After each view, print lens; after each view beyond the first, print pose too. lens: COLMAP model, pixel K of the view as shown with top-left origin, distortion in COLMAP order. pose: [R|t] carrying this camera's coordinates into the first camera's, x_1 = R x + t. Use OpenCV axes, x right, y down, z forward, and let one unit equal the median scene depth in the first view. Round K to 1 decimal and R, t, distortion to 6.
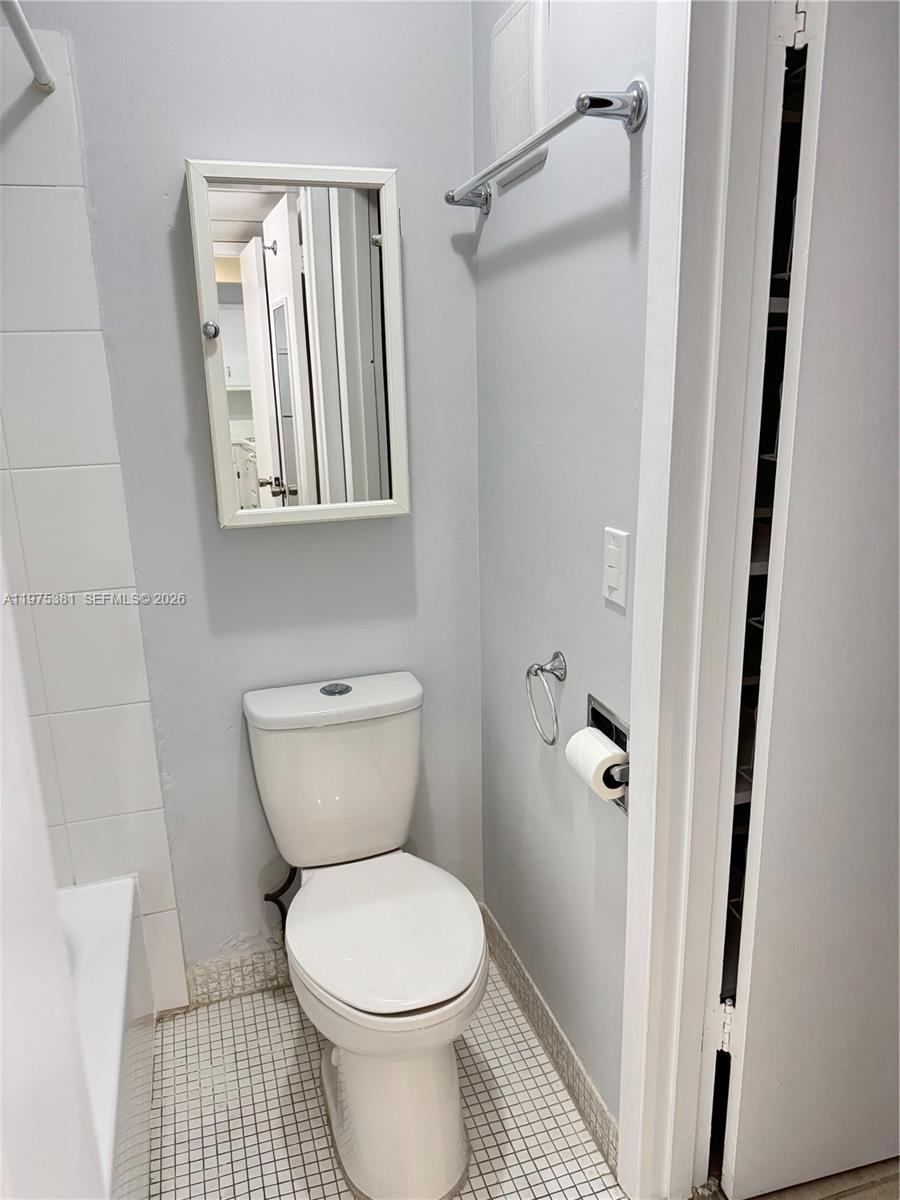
lens RADIAL K [[841.9, 0, 450.0], [0, 841.9, 600.0], [0, 0, 1]] dist [0.131991, -0.253709]
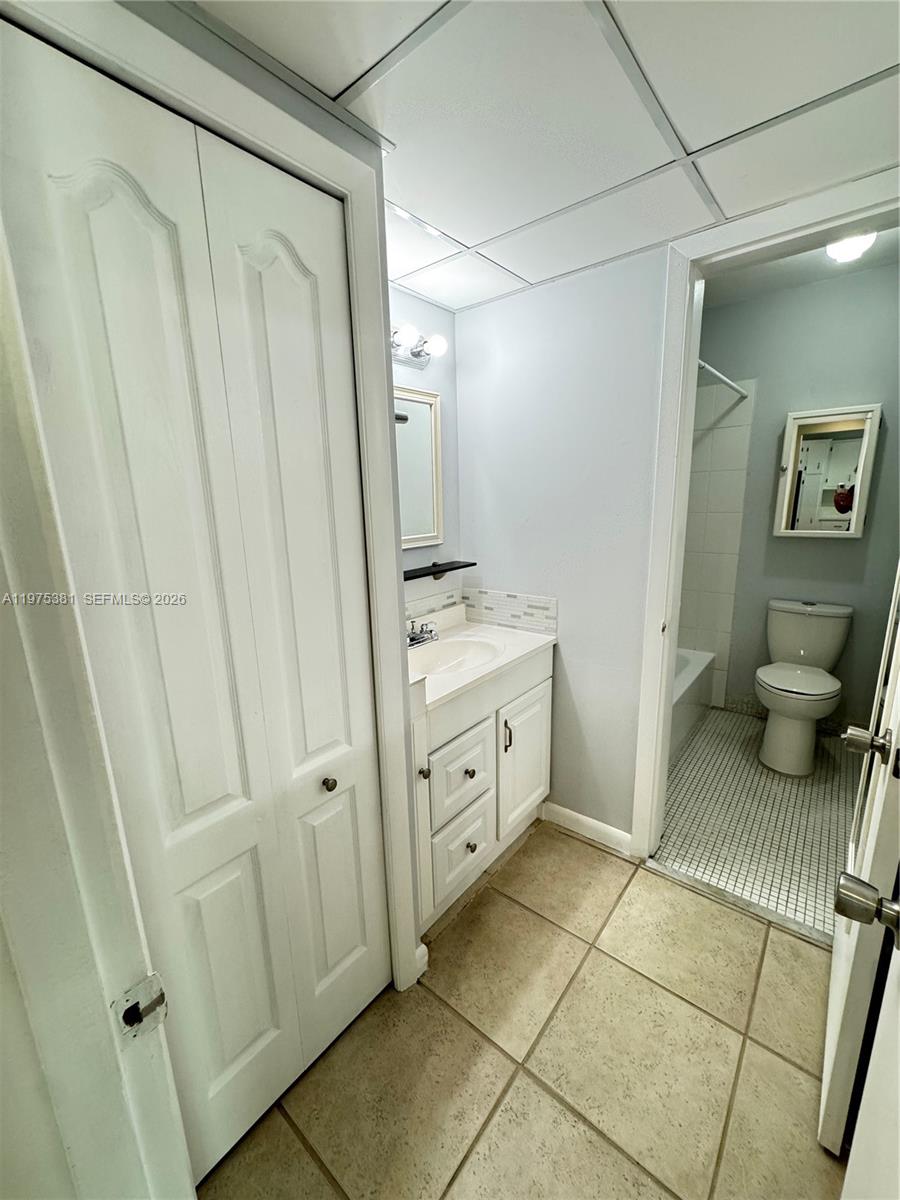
lens RADIAL K [[483.6, 0, 450.0], [0, 483.6, 600.0], [0, 0, 1]] dist [-0.000010, 0.000001]
pose [[0.551403, 0.183319, -0.813849, 0.454116], [-0.189751, 0.977547, 0.091631, 0.163794], [0.812373, 0.103903, 0.573807, -0.720327]]
